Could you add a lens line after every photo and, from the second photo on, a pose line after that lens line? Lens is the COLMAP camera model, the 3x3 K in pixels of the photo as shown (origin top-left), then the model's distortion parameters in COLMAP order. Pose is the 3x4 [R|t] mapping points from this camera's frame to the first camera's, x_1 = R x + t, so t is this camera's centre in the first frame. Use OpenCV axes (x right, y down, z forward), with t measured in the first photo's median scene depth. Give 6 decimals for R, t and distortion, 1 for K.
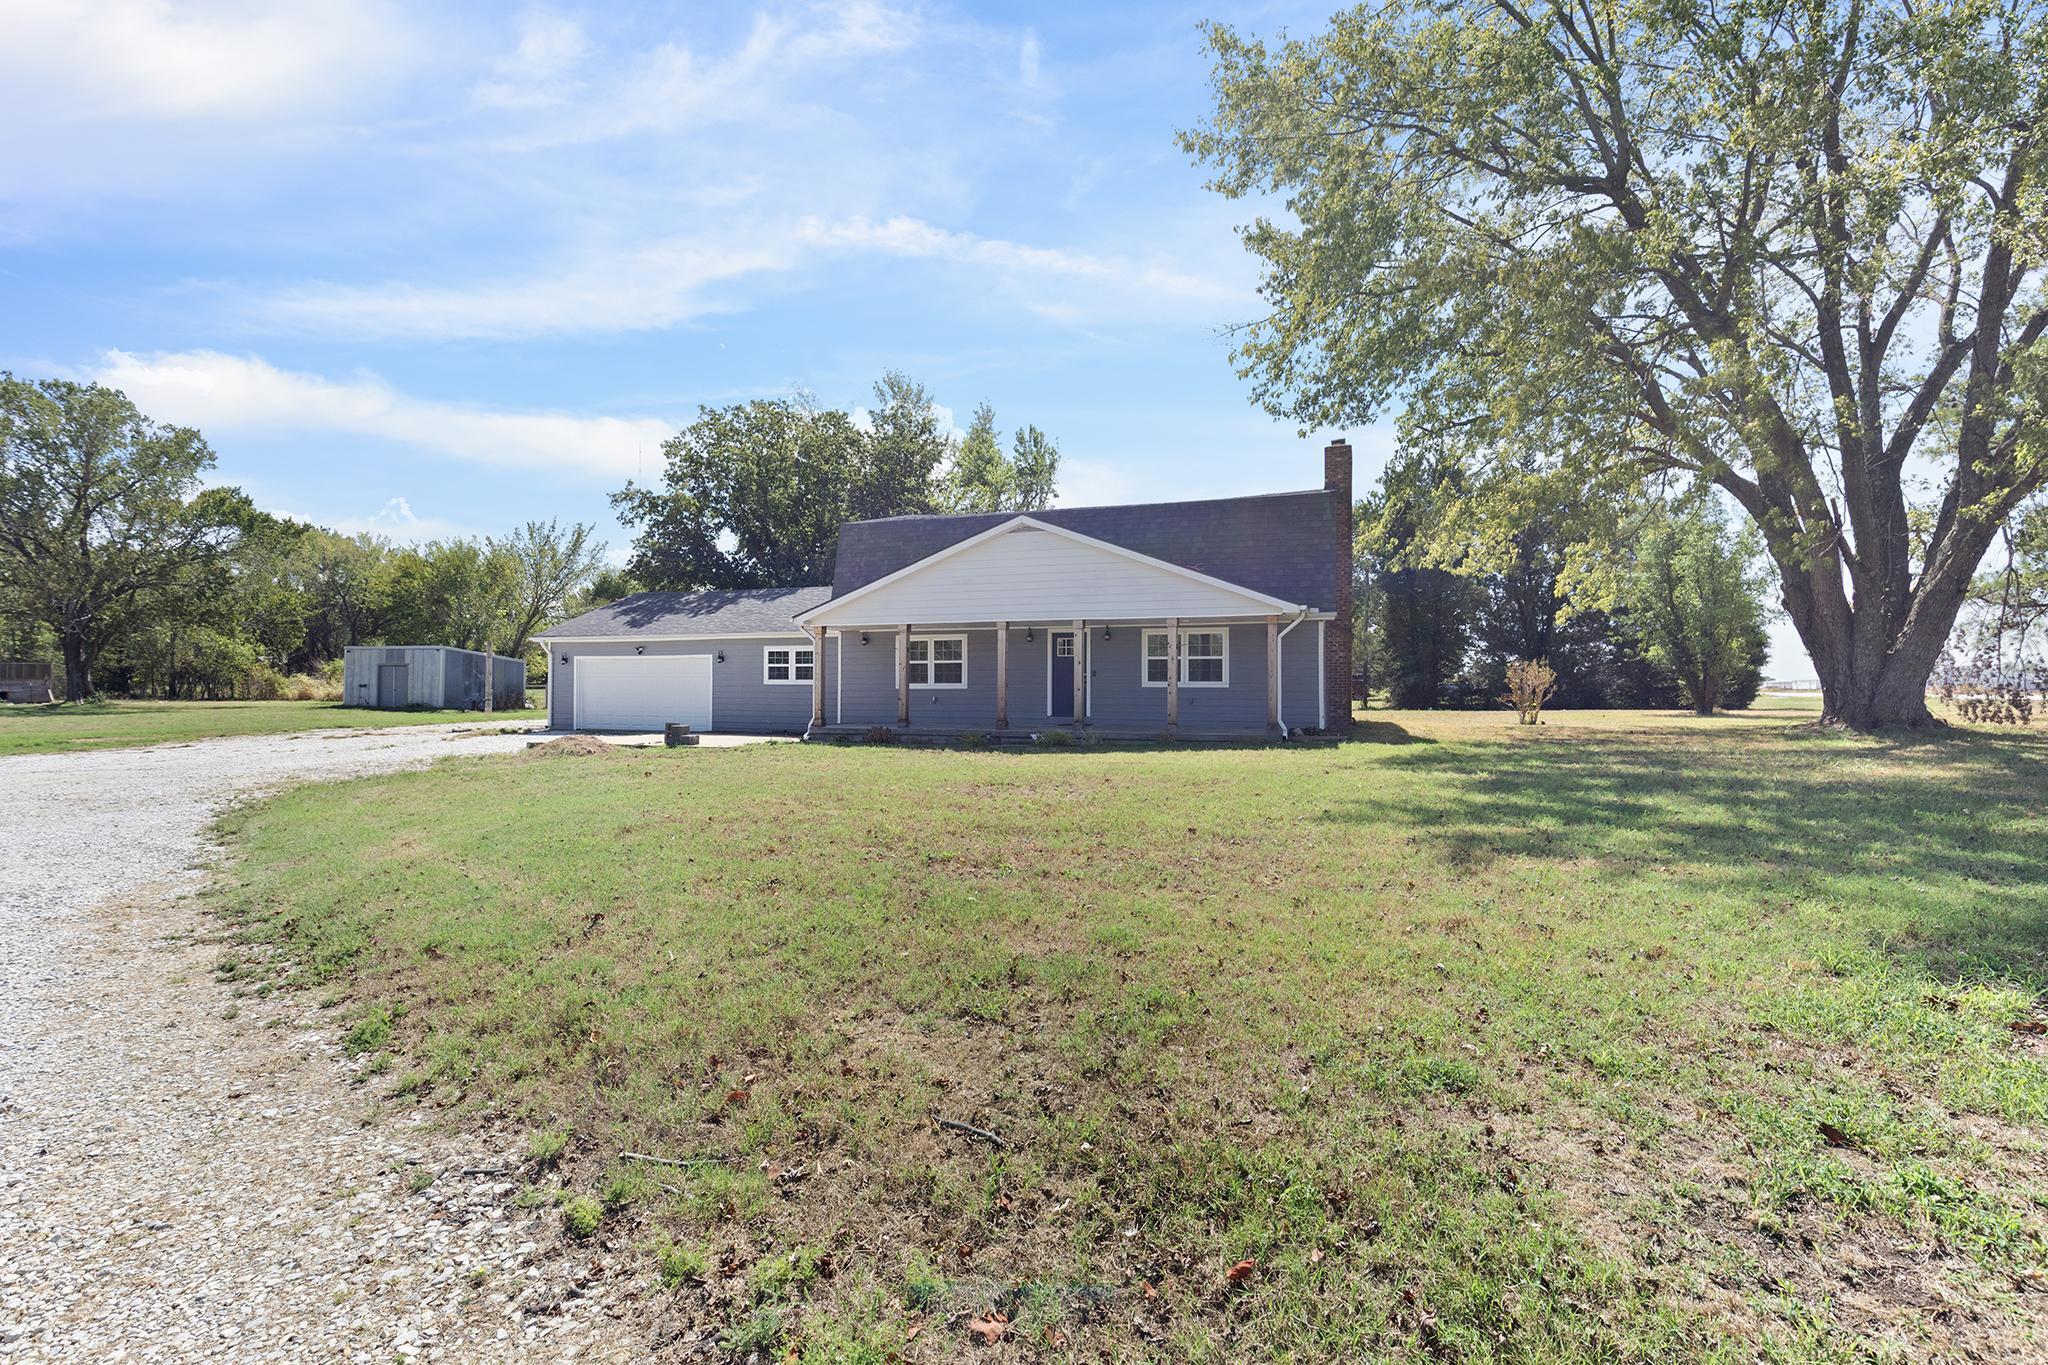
lens RADIAL K [[919.1, 0, 1022.2], [0, 919.1, 680.1], [0, 0, 1]] dist [0.005563, -0.000709]
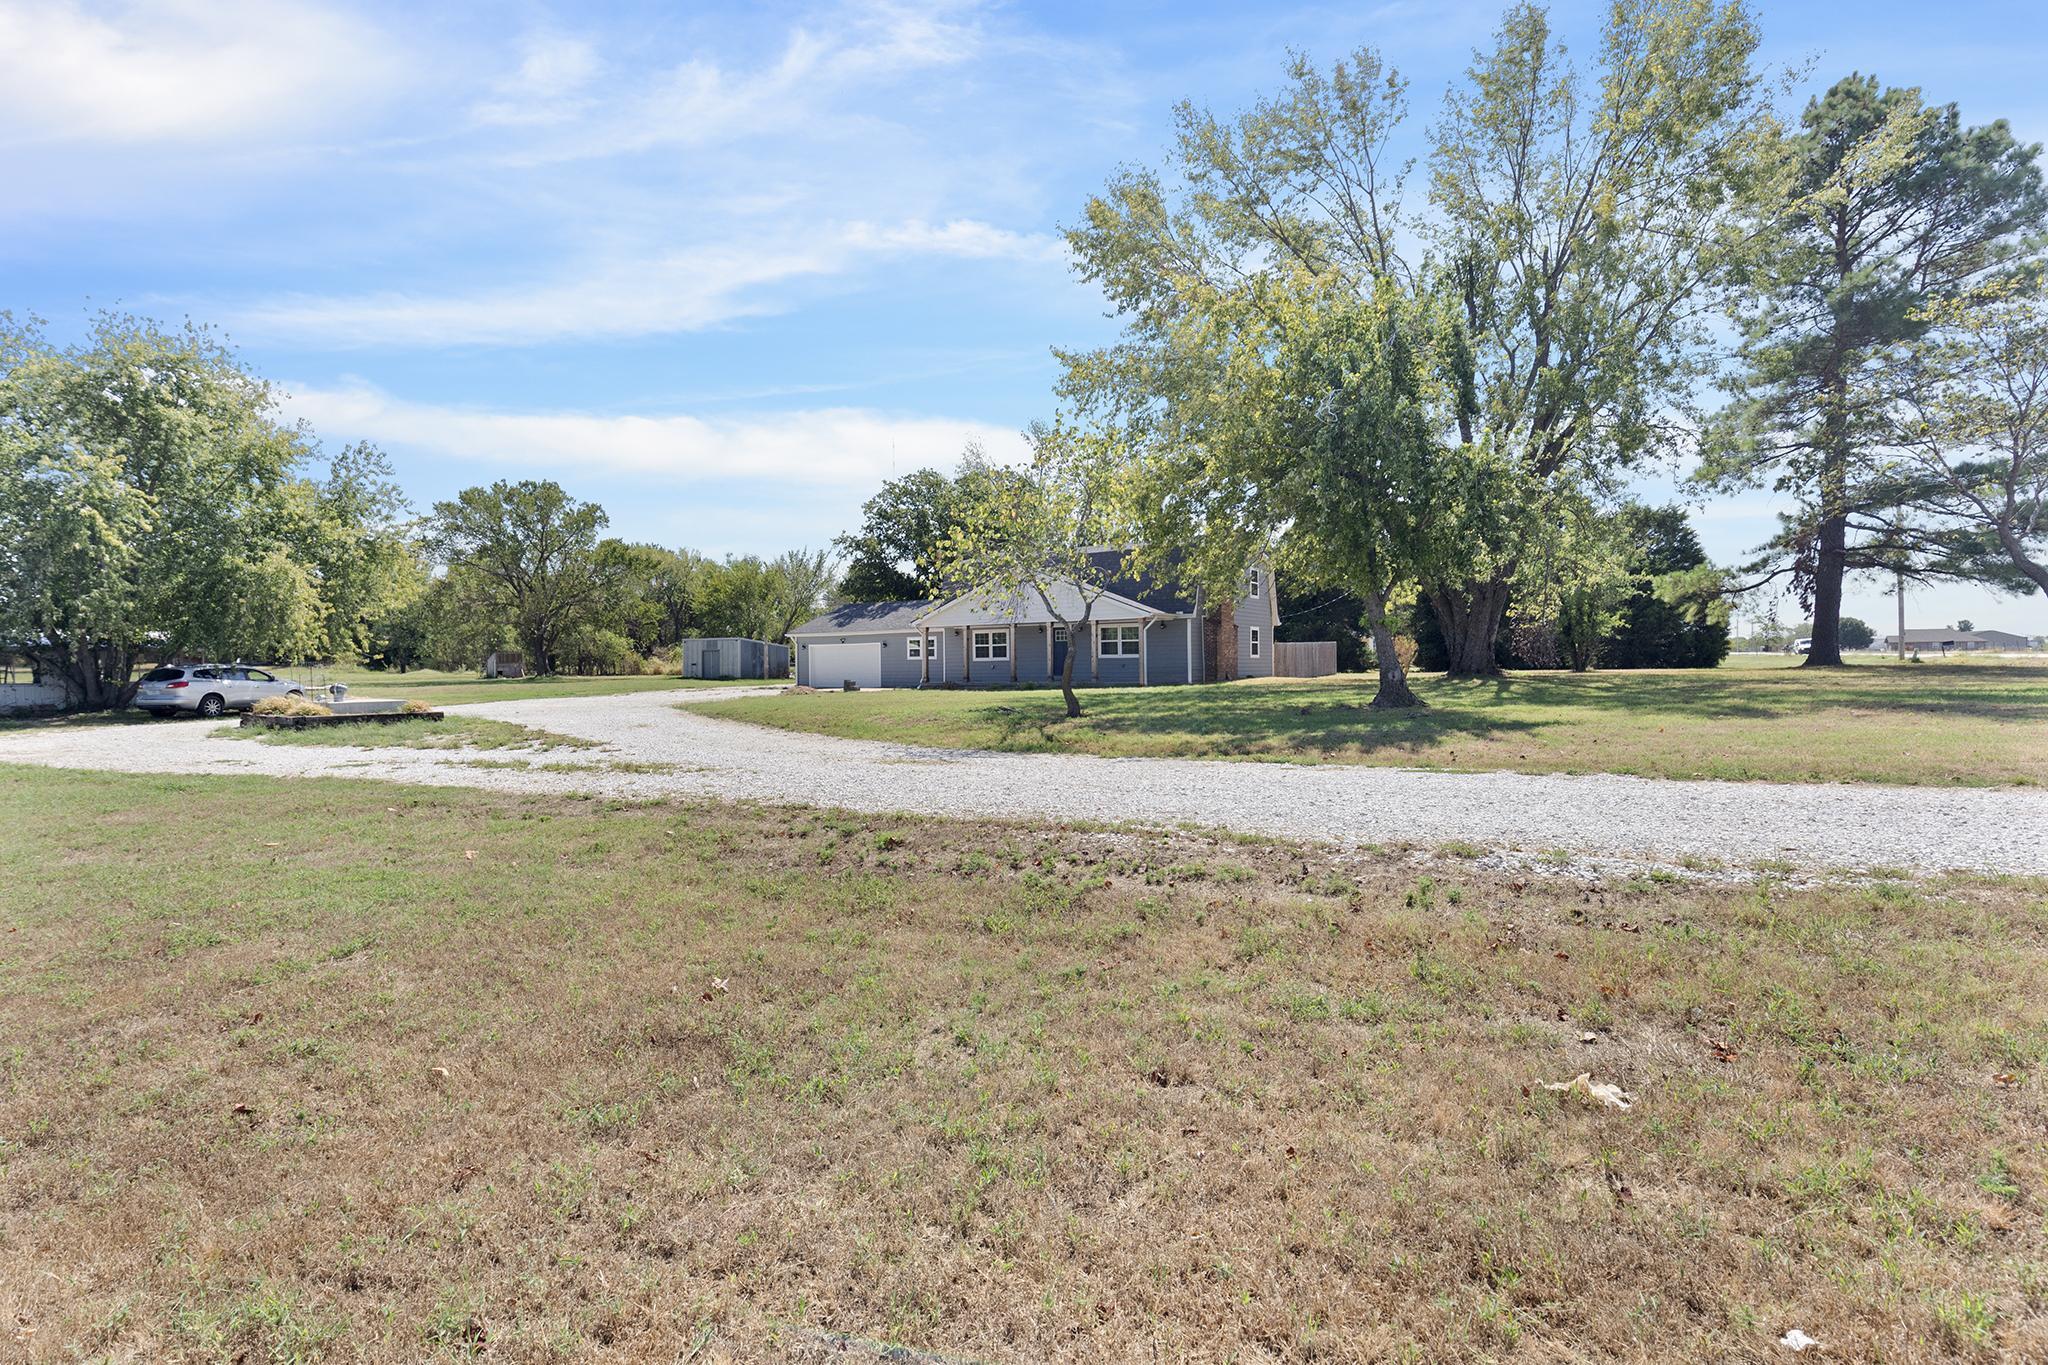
lens RADIAL K [[919.1, 0, 1031.0], [0, 919.1, 678.6], [0, 0, 1]] dist [0.005563, -0.000709]
pose [[0.968244, -0.007772, -0.249885, 0.226854], [0.014035, 0.999630, 0.023292, 0.002125], [0.249611, -0.026060, 0.967995, -0.367521]]
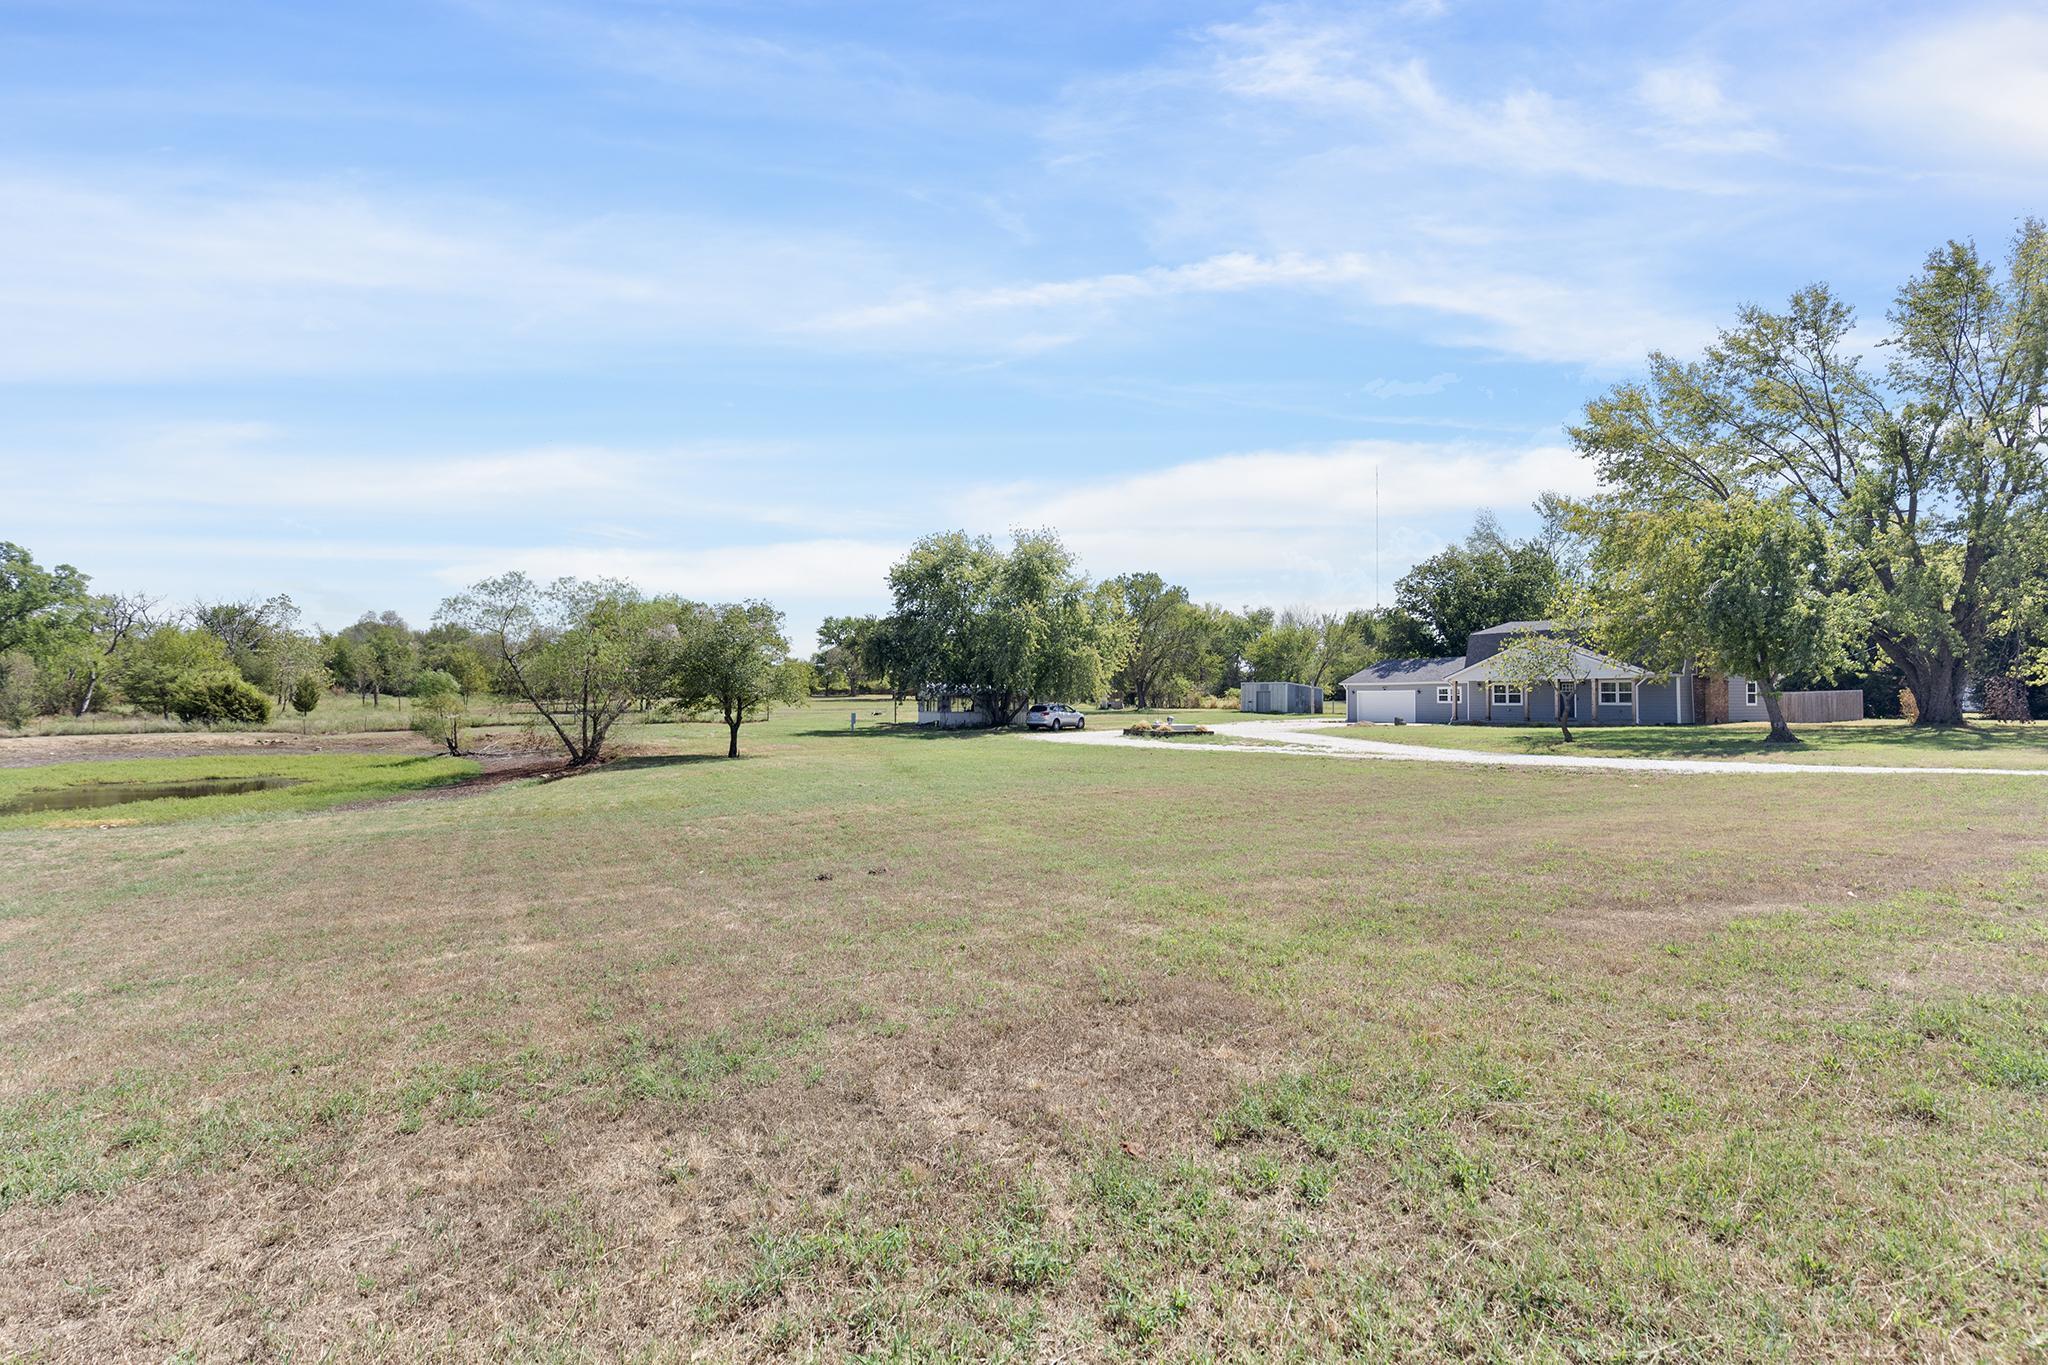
lens RADIAL K [[919.1, 0, 1014.8], [0, 919.1, 688.3], [0, 0, 1]] dist [0.005563, -0.000709]
pose [[0.717686, -0.009446, -0.696303, 0.358476], [0.007979, 0.999954, -0.005342, -0.017723], [0.696322, -0.001722, 0.717728, -0.886221]]
